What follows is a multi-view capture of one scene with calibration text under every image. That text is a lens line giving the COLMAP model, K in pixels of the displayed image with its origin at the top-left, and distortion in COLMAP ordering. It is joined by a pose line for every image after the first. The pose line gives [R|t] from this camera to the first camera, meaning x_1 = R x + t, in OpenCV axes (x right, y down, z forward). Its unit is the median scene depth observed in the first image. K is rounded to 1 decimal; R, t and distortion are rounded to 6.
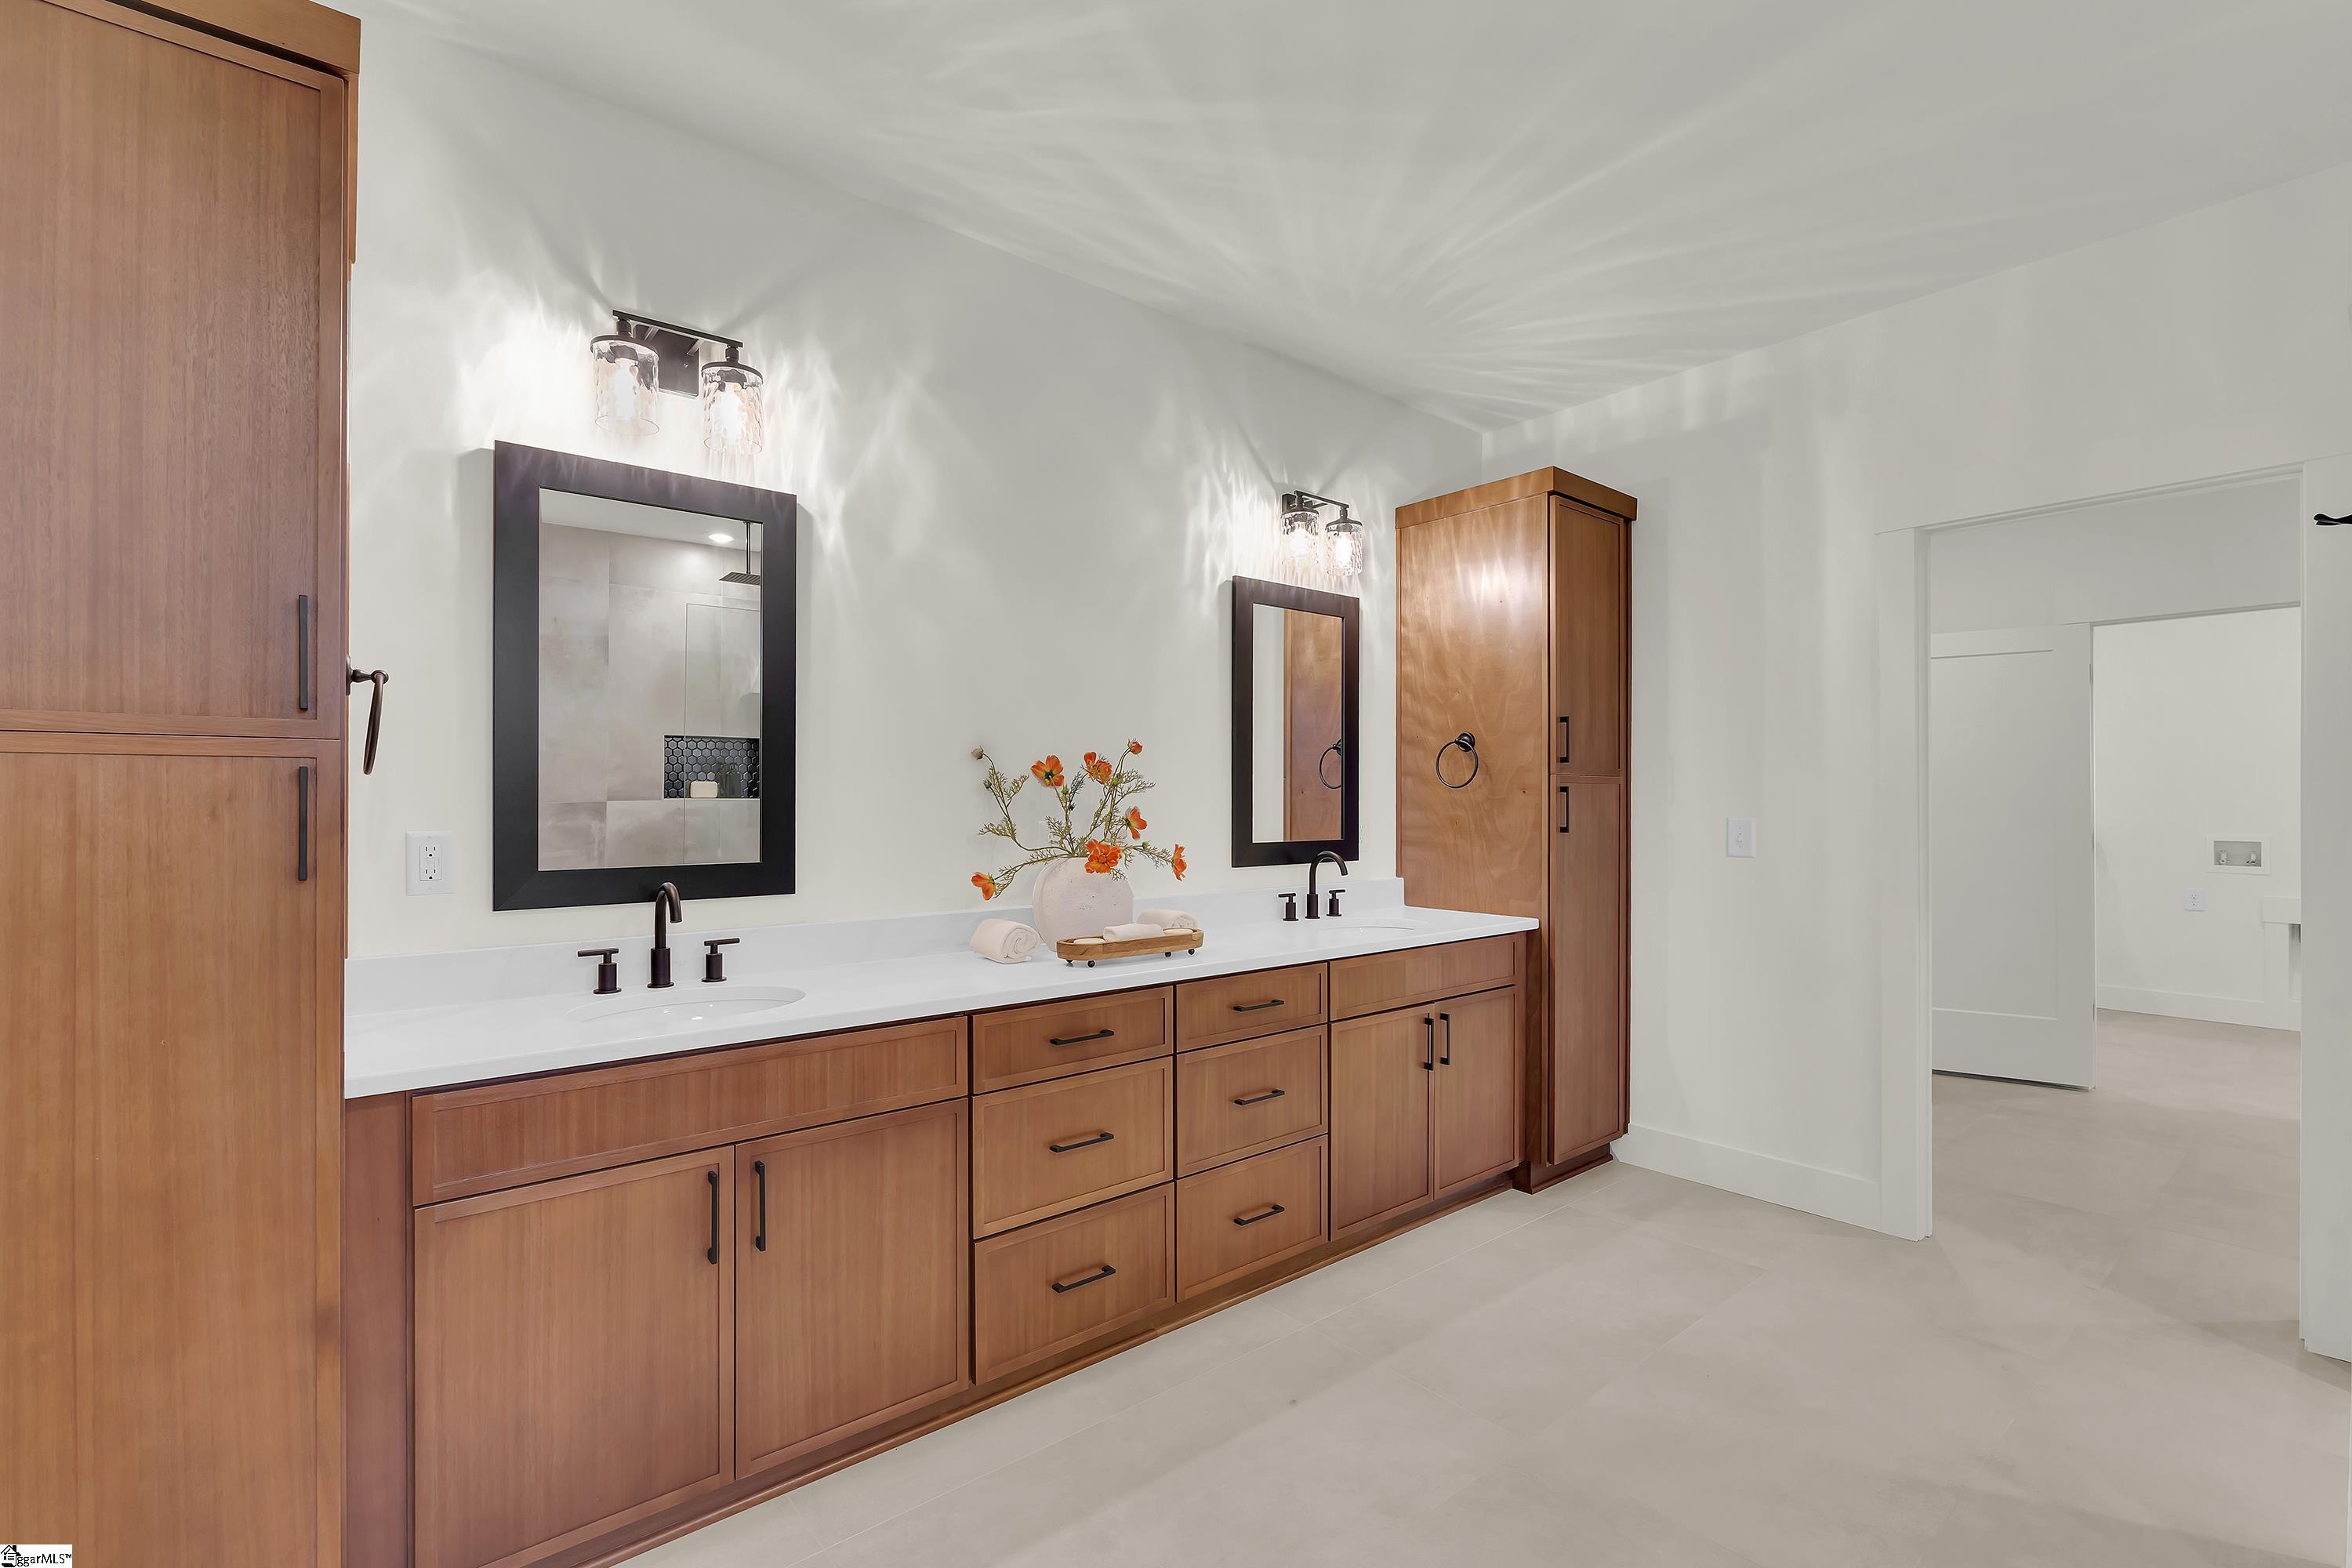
lens RADIAL K [[1042.9, 0, 1178.5], [0, 1042.9, 806.4], [0, 0, 1]] dist [-0.001315, -0.000032]
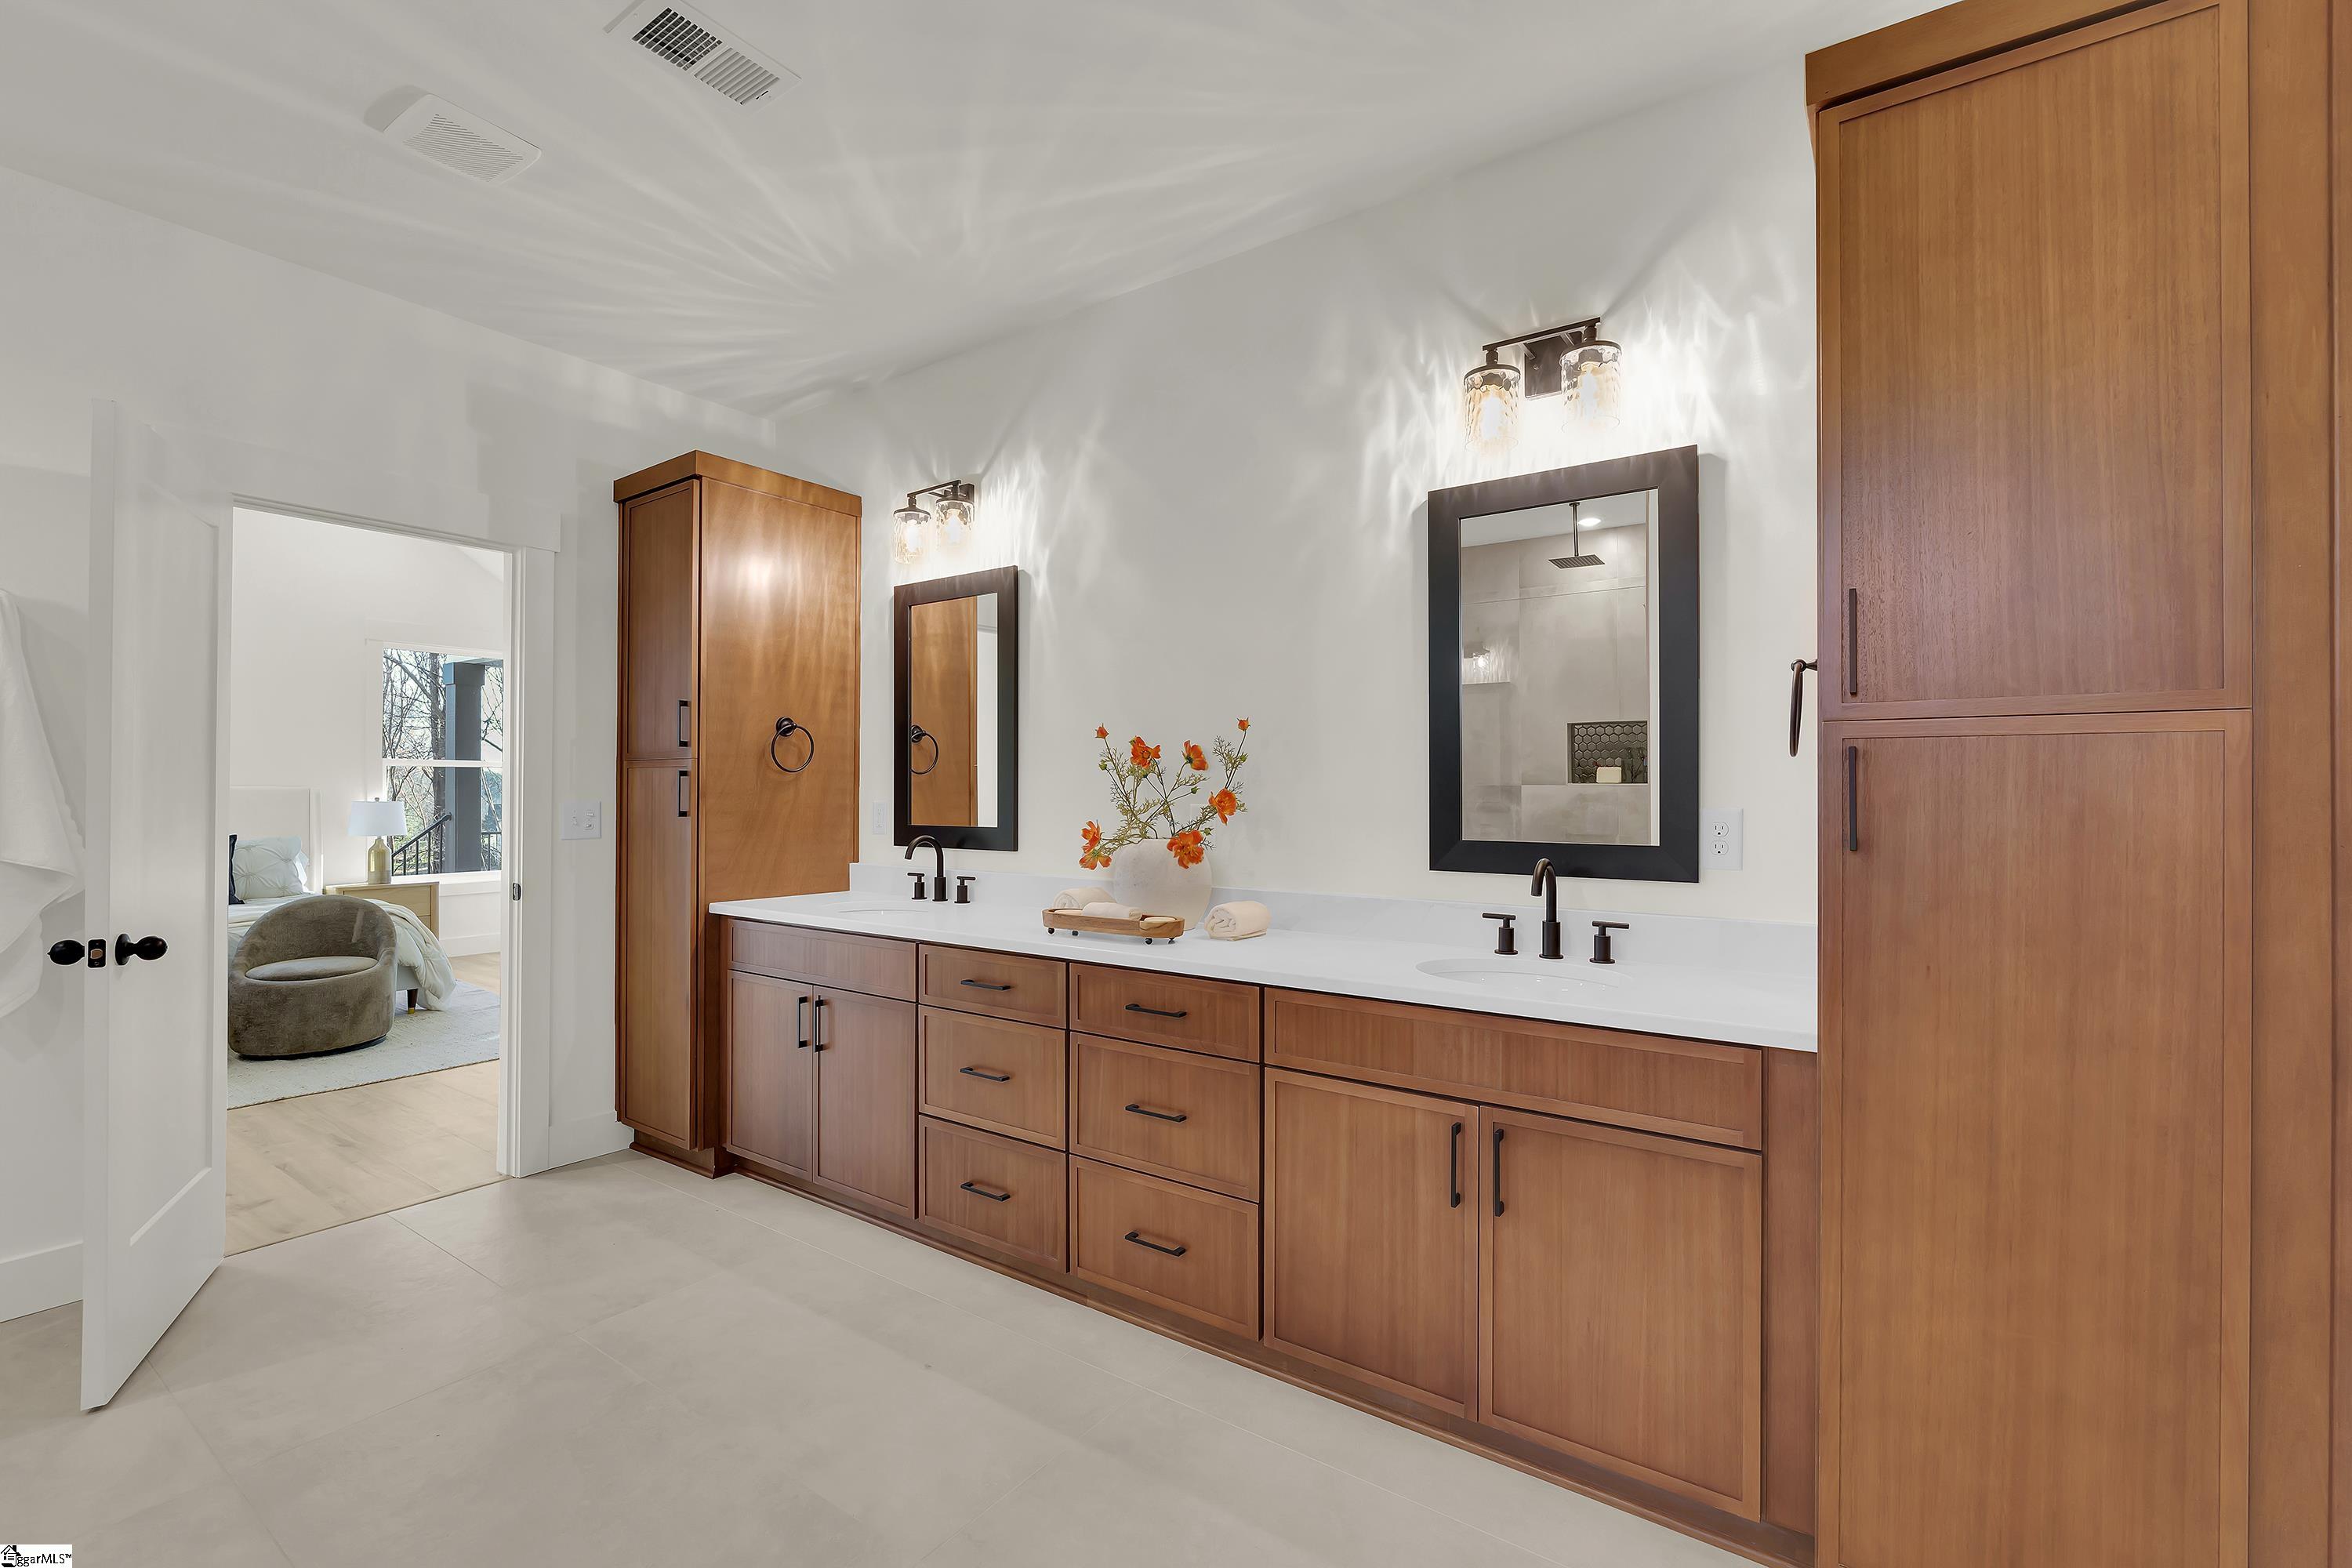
lens RADIAL K [[1042.9, 0, 1180.3], [0, 1042.9, 786.1], [0, 0, 1]] dist [-0.001315, -0.000032]
pose [[0.252072, 0.002110, -0.967706, 0.776029], [-0.002547, 0.999996, 0.001517, -0.004328], [0.967705, 0.002082, 0.252076, 0.644667]]
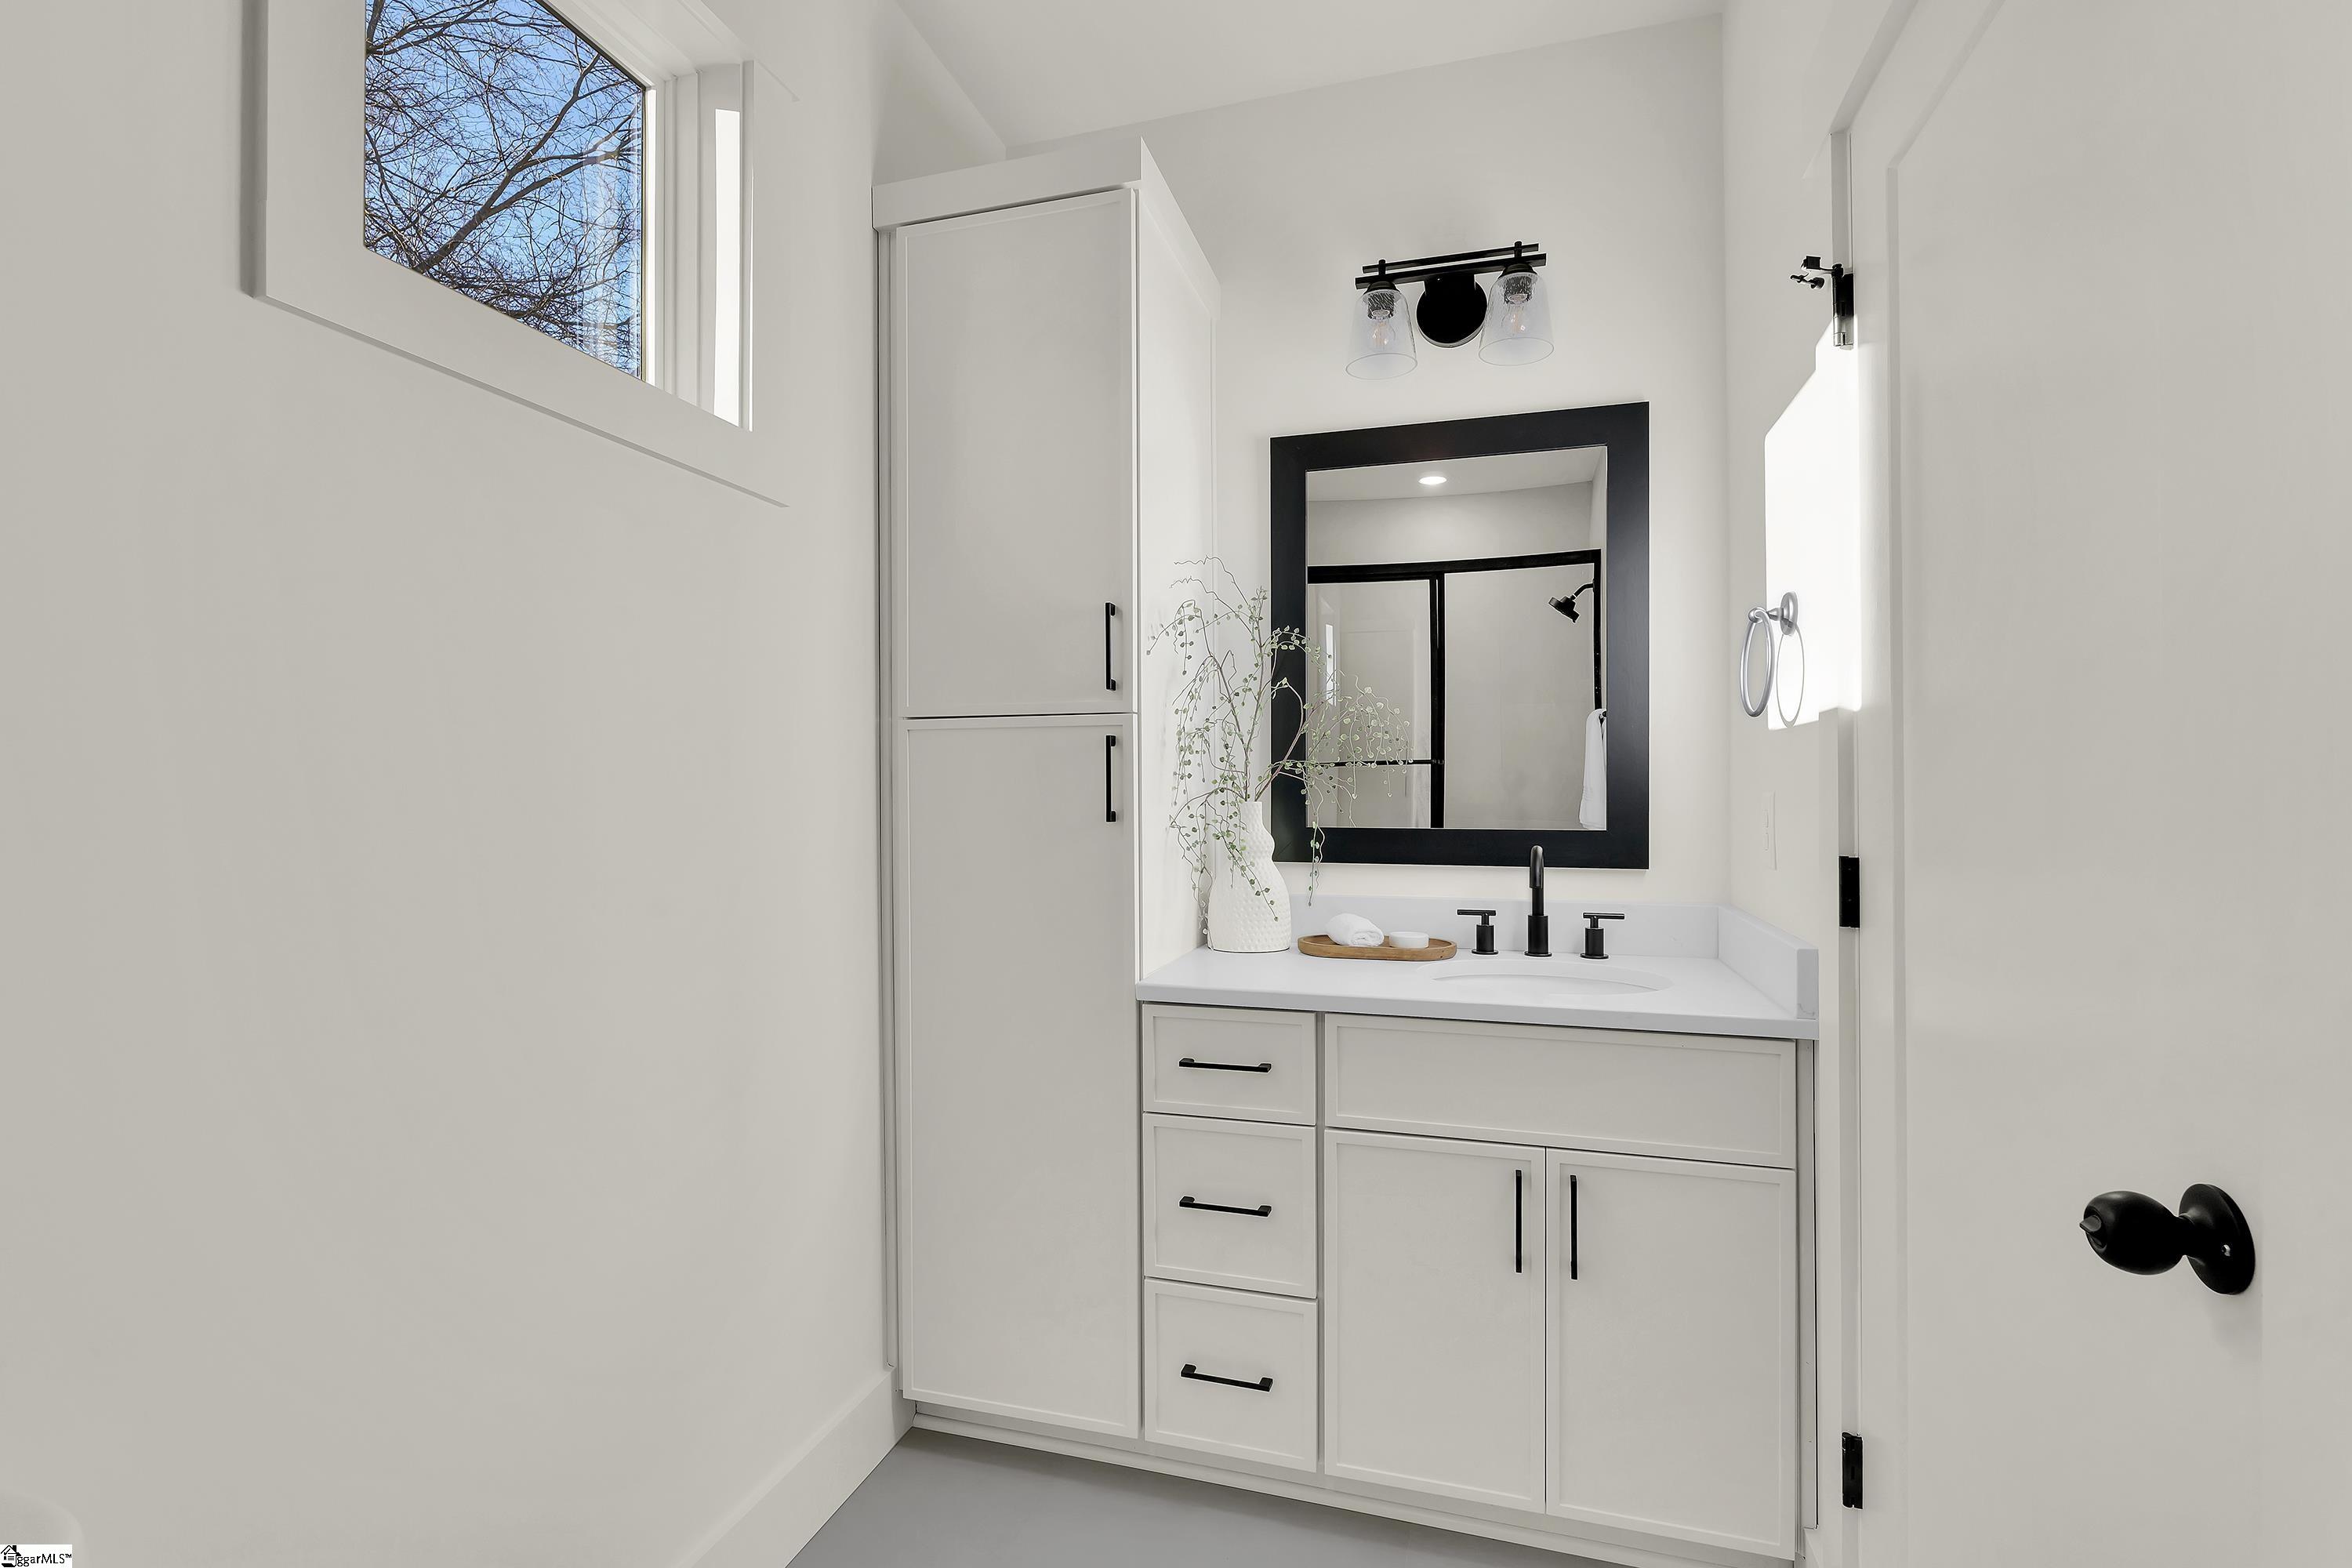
lens RADIAL K [[1124.6, 0, 1175.8], [0, 1124.6, 764.0], [0, 0, 1]] dist [-0.001592, -0.000158]
pose [[0.567515, -0.004738, -0.823350, 0.288829], [0.004269, 0.999987, -0.002812, -0.001454], [0.823352, -0.001919, 0.567527, 0.255357]]
